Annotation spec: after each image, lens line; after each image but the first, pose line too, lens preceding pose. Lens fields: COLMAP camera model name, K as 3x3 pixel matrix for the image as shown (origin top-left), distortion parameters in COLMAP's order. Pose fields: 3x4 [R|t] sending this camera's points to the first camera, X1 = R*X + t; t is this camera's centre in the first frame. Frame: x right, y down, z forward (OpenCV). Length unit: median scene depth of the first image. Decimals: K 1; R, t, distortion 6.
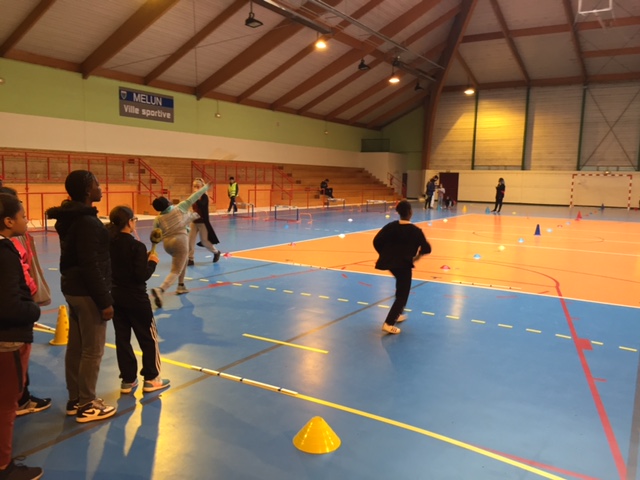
lens RADIAL K [[549.5, 0, 314.7], [0, 549.5, 233.1], [0, 0, 1]] dist [0.063979, -0.040644]
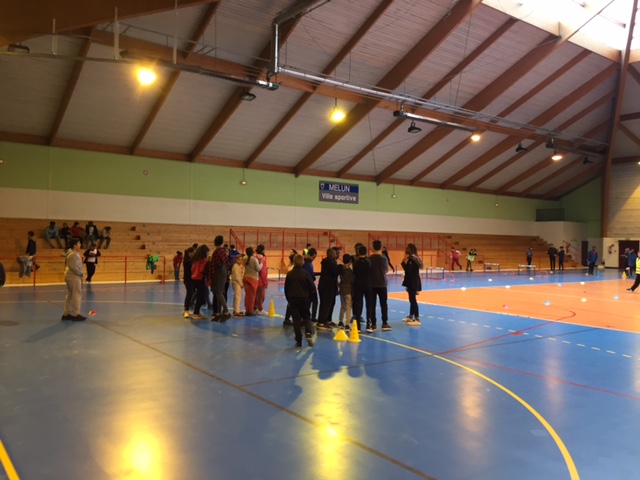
lens RADIAL K [[549.5, 0, 318.1], [0, 549.5, 234.4], [0, 0, 1]] dist [0.063979, -0.040644]
pose [[0.935232, -0.008180, -0.353941, 0.092379], [-0.034259, 0.992950, -0.113473, 0.018020], [0.352374, 0.118249, 0.928359, -0.184575]]
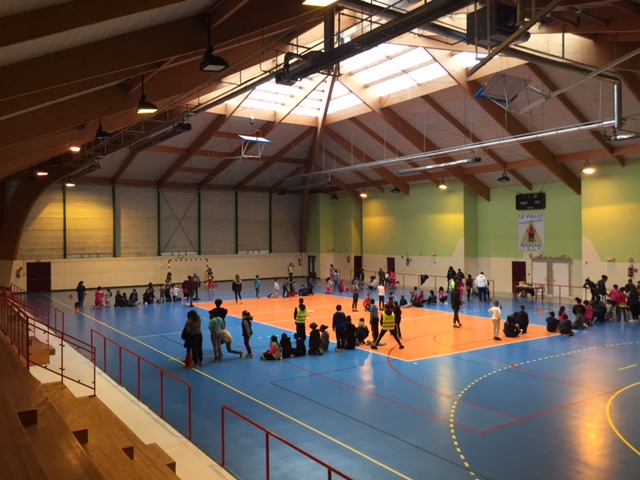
lens RADIAL K [[549.5, 0, 328.2], [0, 549.5, 219.8], [0, 0, 1]] dist [0.063979, -0.040644]
pose [[0.397762, 0.020182, 0.917266, -0.559204], [0.121443, 0.989803, -0.074441, -0.062015], [-0.909416, 0.141005, 0.391255, 0.190995]]
